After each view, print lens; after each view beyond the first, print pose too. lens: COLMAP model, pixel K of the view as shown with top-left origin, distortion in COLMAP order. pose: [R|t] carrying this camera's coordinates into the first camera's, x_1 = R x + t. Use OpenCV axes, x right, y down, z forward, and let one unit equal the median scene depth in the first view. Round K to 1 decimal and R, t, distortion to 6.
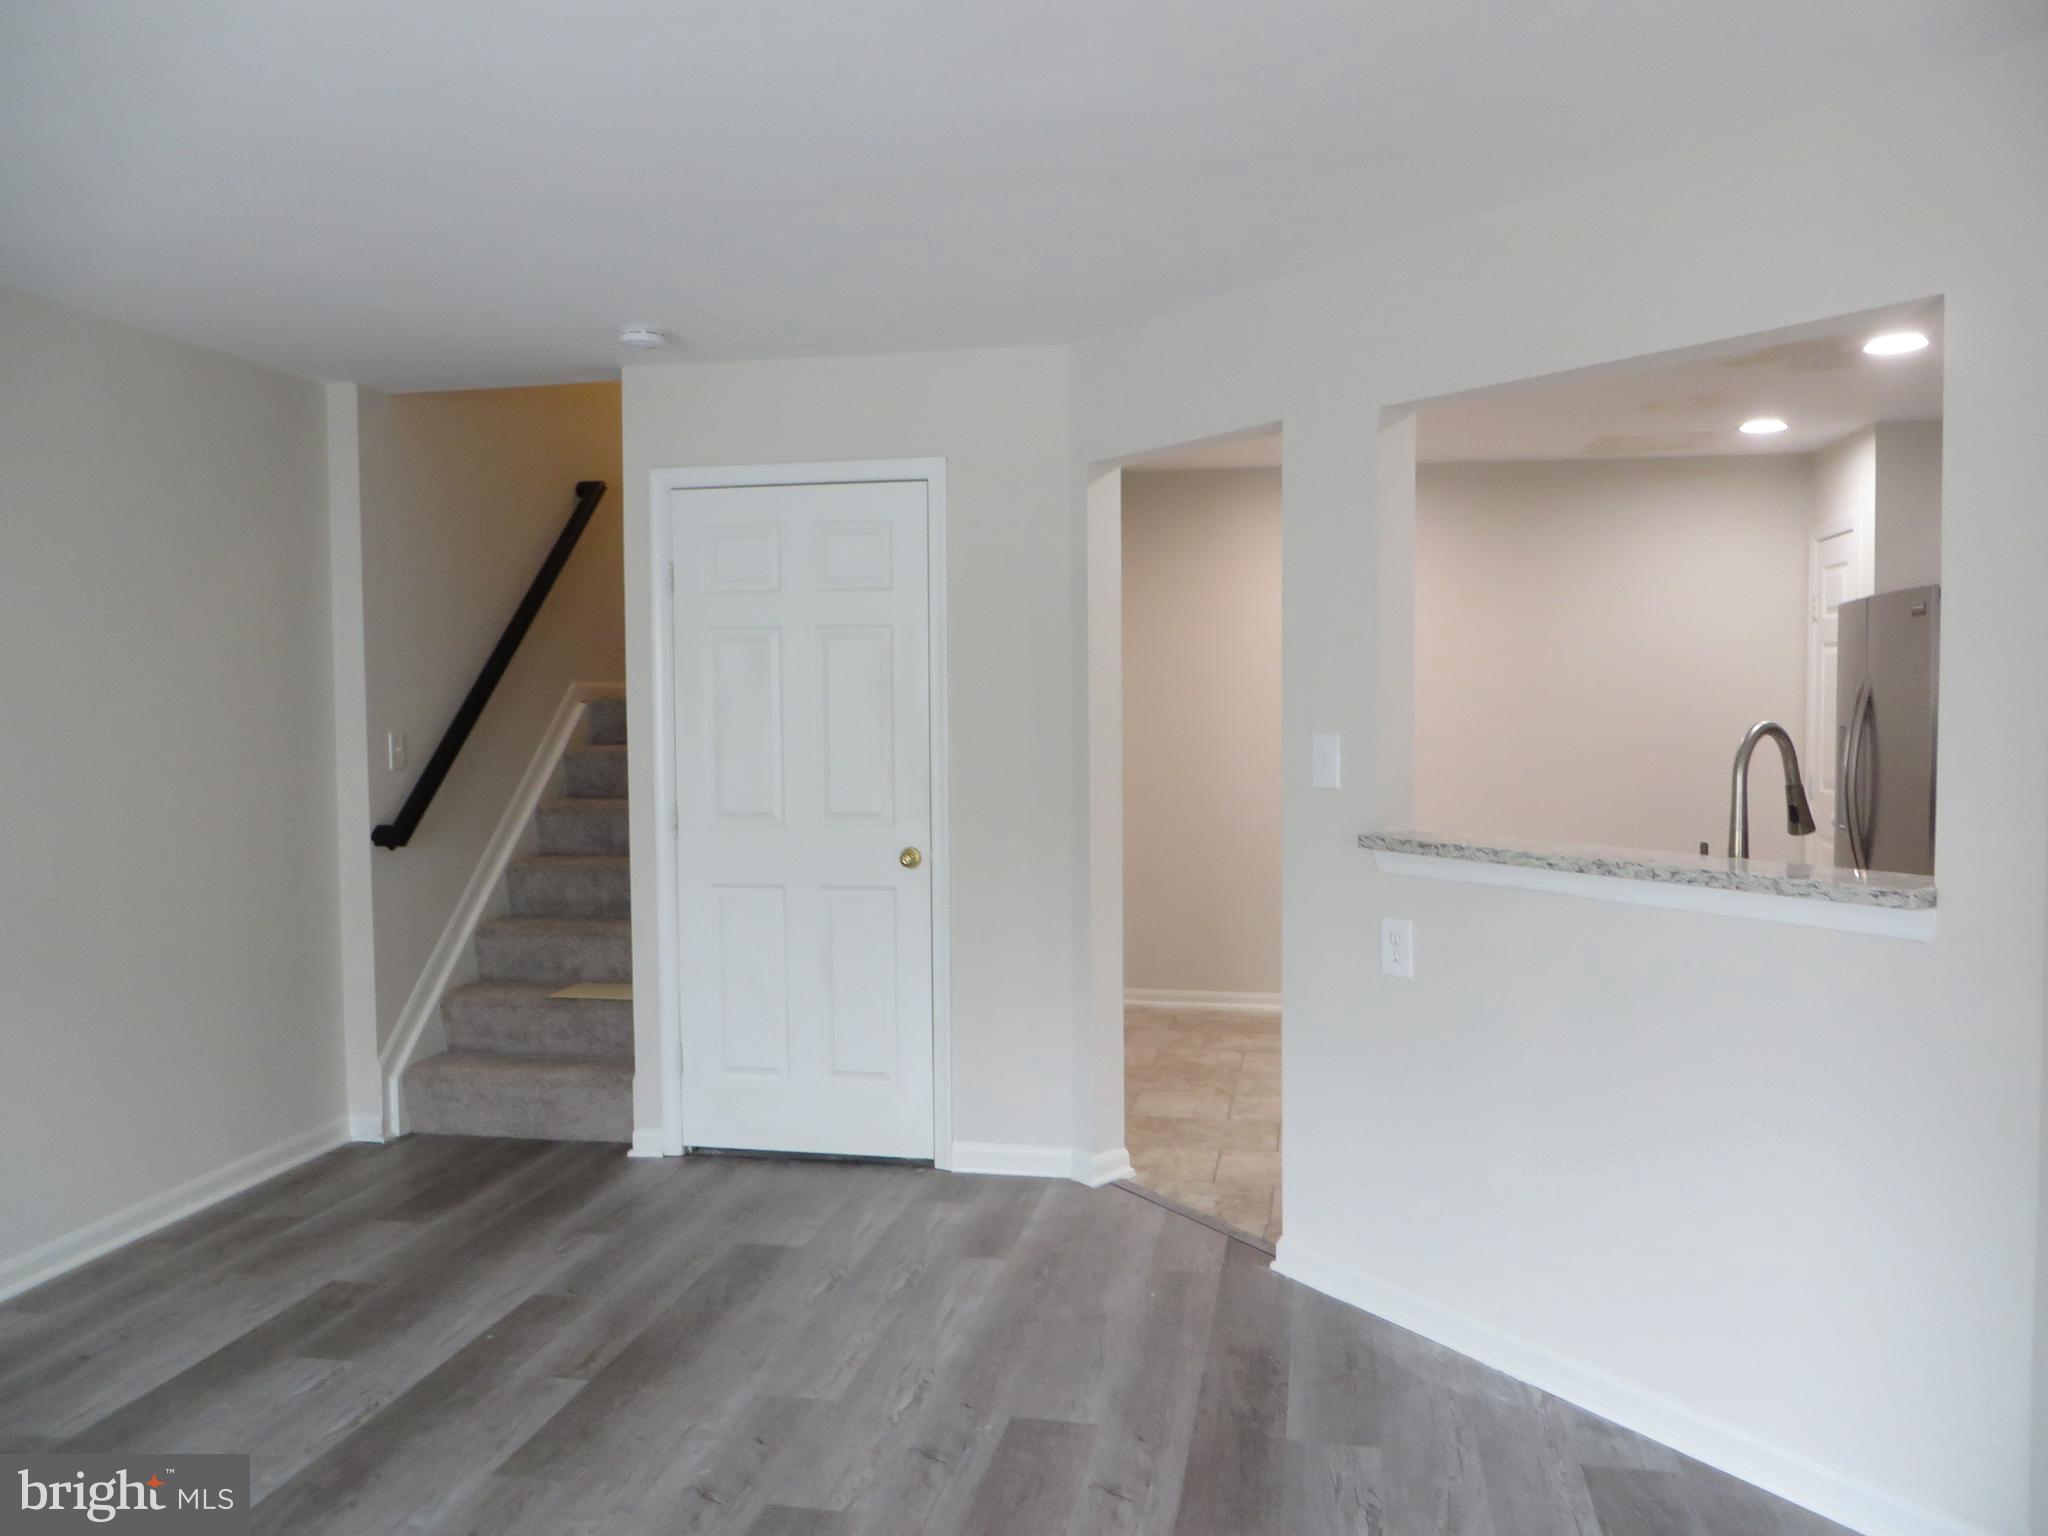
lens RADIAL K [[1532.2, 0, 1033.2], [0, 1532.2, 740.3], [0, 0, 1]] dist [-0.009004, -0.002403]
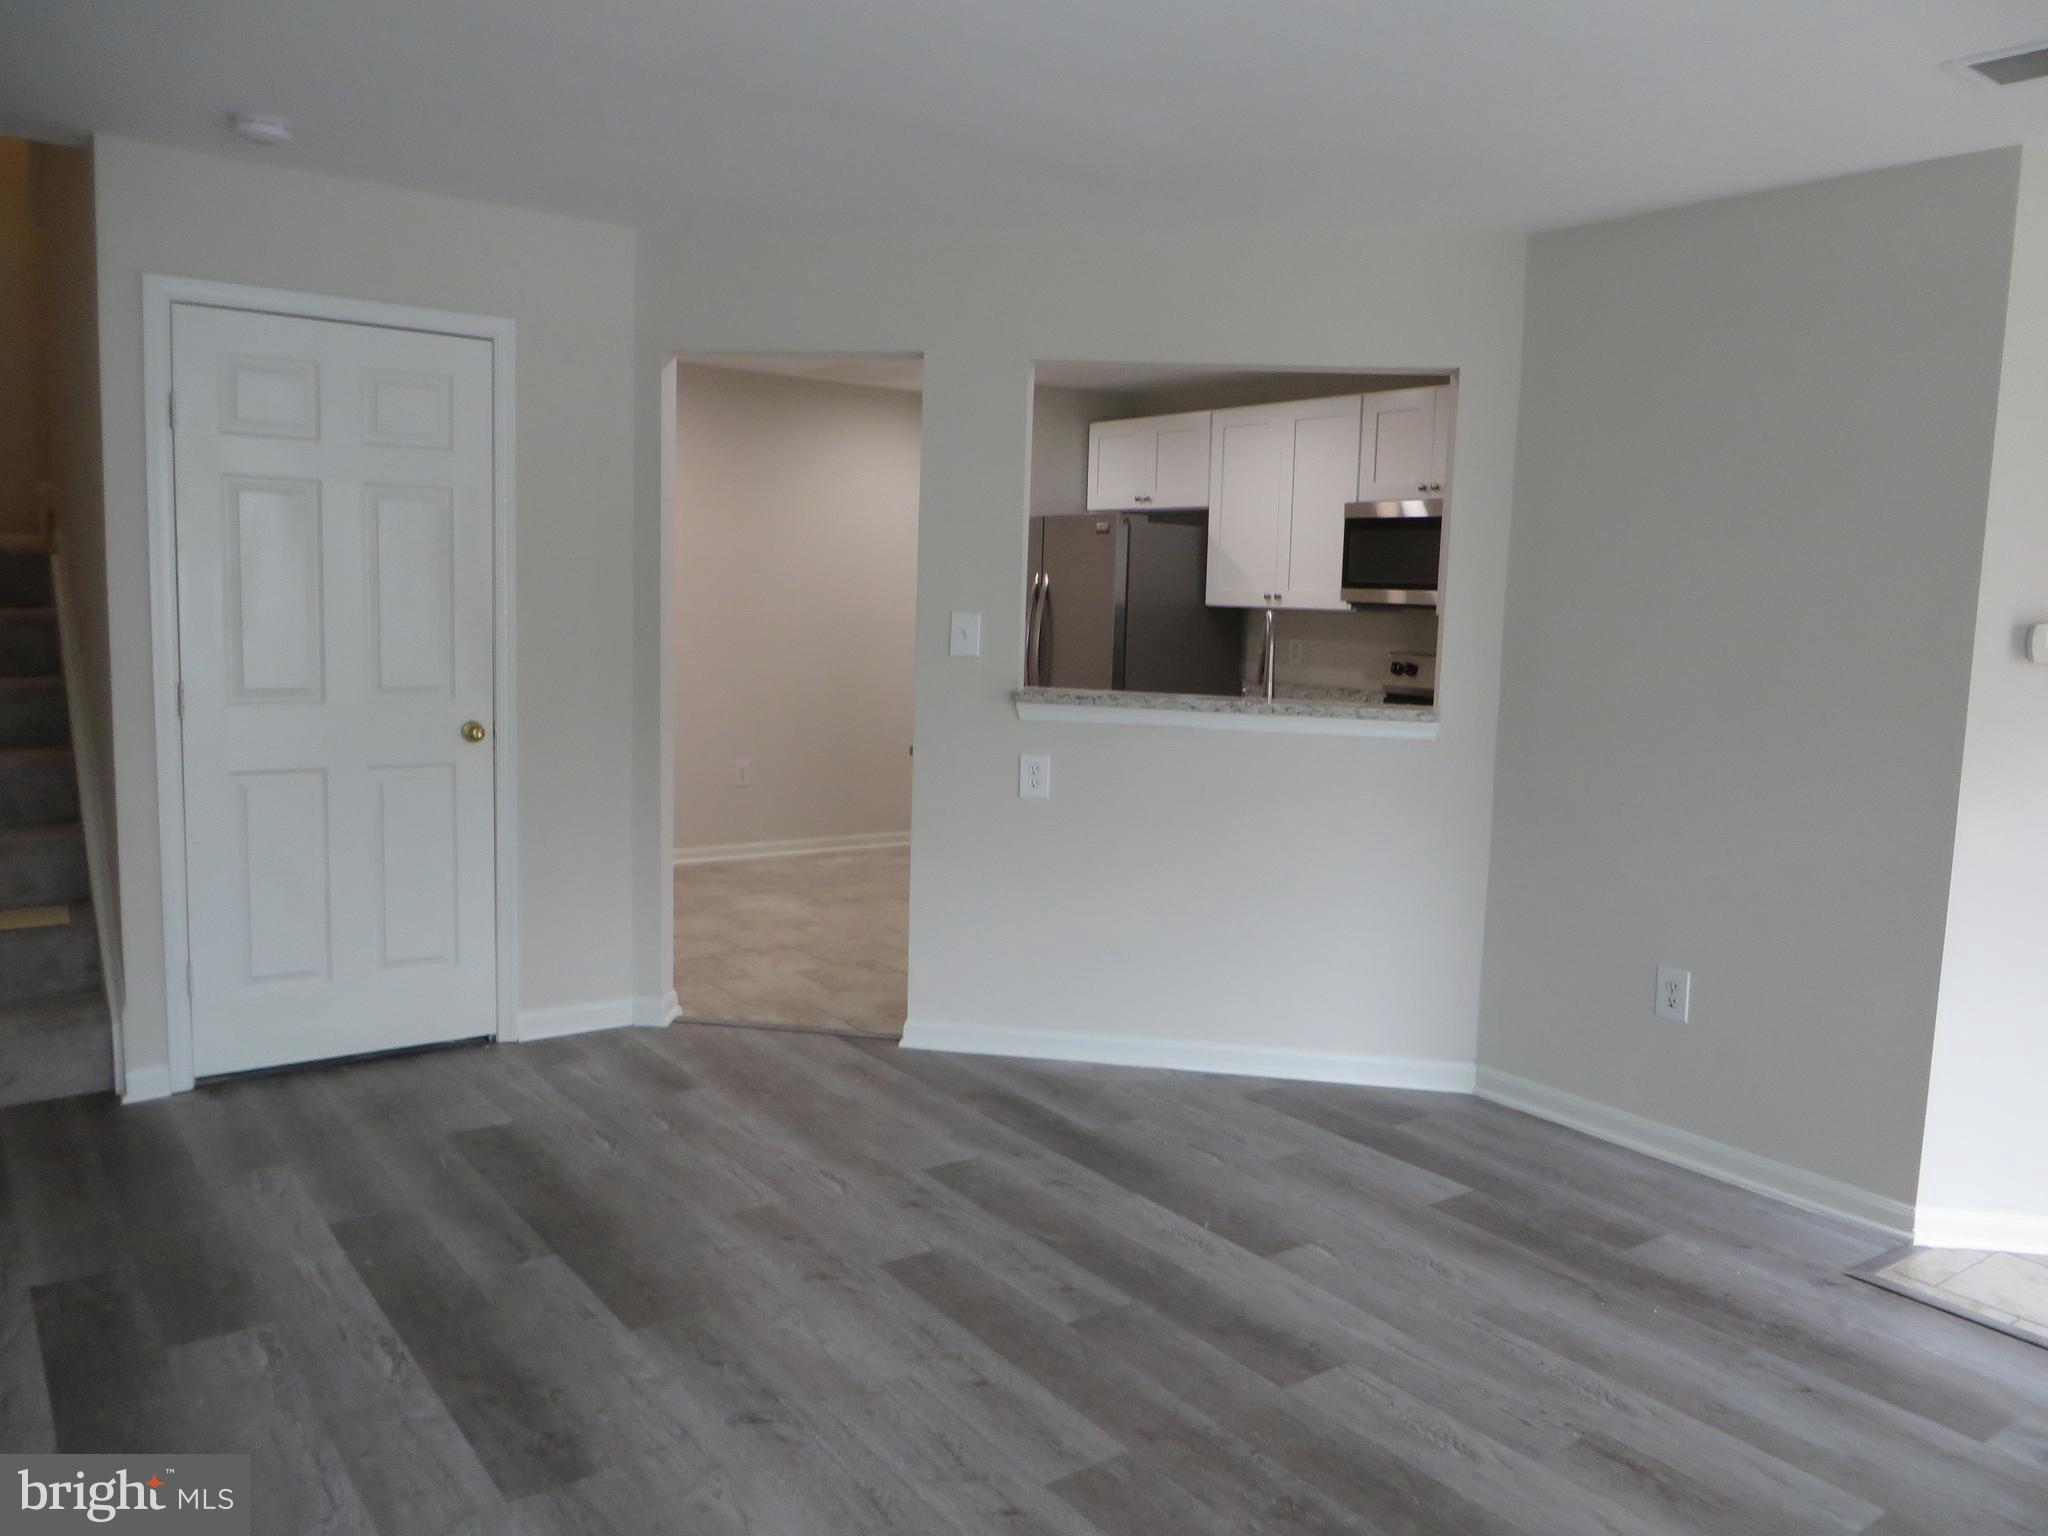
lens RADIAL K [[1532.2, 0, 1024.5], [0, 1532.2, 760.6], [0, 0, 1]] dist [-0.009004, -0.002403]
pose [[0.680732, -0.054048, 0.730536, -0.669398], [-0.013846, 0.996147, 0.086600, 0.006710], [-0.732402, -0.069066, 0.677360, 0.104781]]
